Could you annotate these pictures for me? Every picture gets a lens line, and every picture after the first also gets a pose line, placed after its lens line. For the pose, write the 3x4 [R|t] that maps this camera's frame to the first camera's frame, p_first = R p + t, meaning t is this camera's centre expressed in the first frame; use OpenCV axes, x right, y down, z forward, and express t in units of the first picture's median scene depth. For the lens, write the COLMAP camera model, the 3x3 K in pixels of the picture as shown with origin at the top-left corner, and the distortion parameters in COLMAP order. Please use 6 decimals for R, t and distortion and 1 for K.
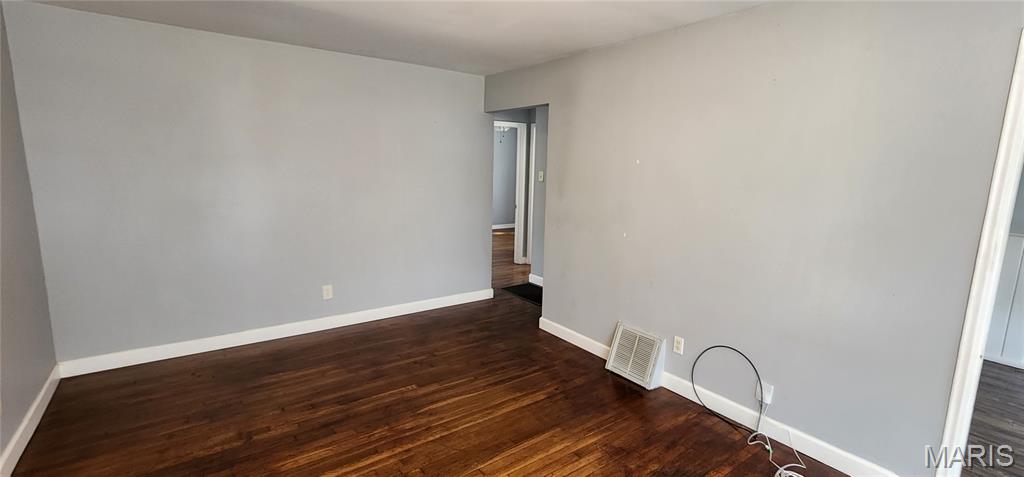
lens RADIAL K [[444.3, 0, 512.0], [0, 444.3, 238.5], [0, 0, 1]] dist [-0.000334, 0.000276]
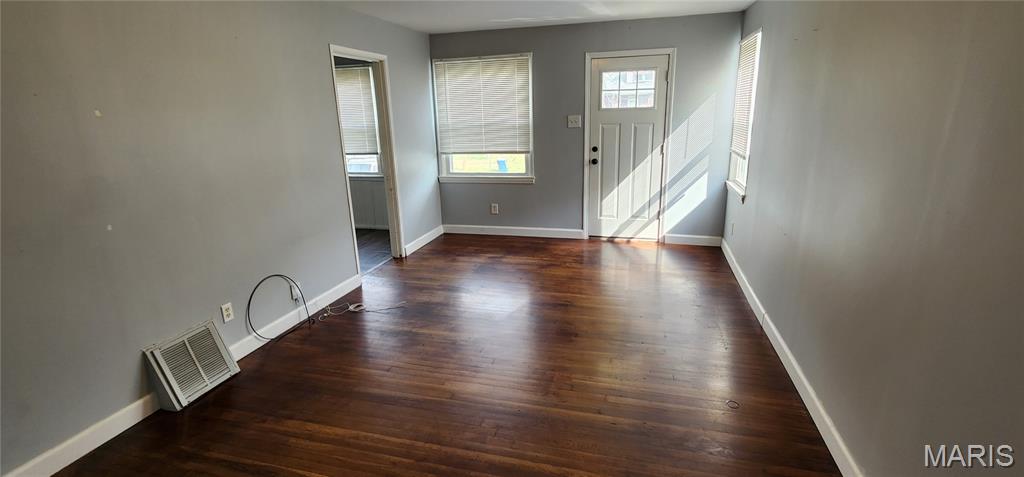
lens RADIAL K [[444.3, 0, 512.0], [0, 444.3, 238.5], [0, 0, 1]] dist [-0.000334, 0.000276]
pose [[-0.620912, -0.220372, 0.752266, -0.671818], [0.138995, 0.913511, 0.382333, -0.178627], [-0.771459, 0.341957, -0.536579, 0.982802]]
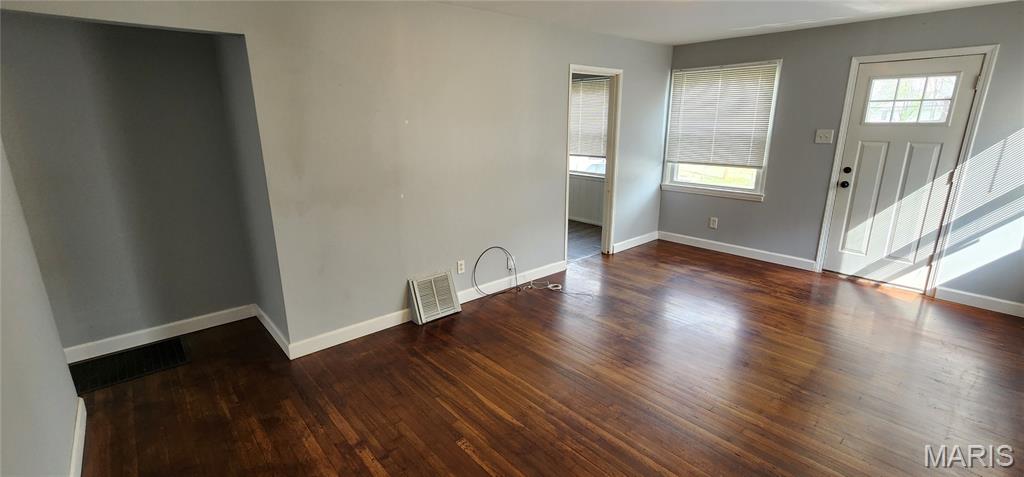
lens RADIAL K [[444.3, 0, 512.0], [0, 444.3, 238.5], [0, 0, 1]] dist [-0.000334, 0.000276]
pose [[-0.084659, -0.281828, 0.955723, -0.839863], [0.166279, 0.941720, 0.292428, -0.188356], [-0.982438, 0.183674, -0.032863, 0.880090]]
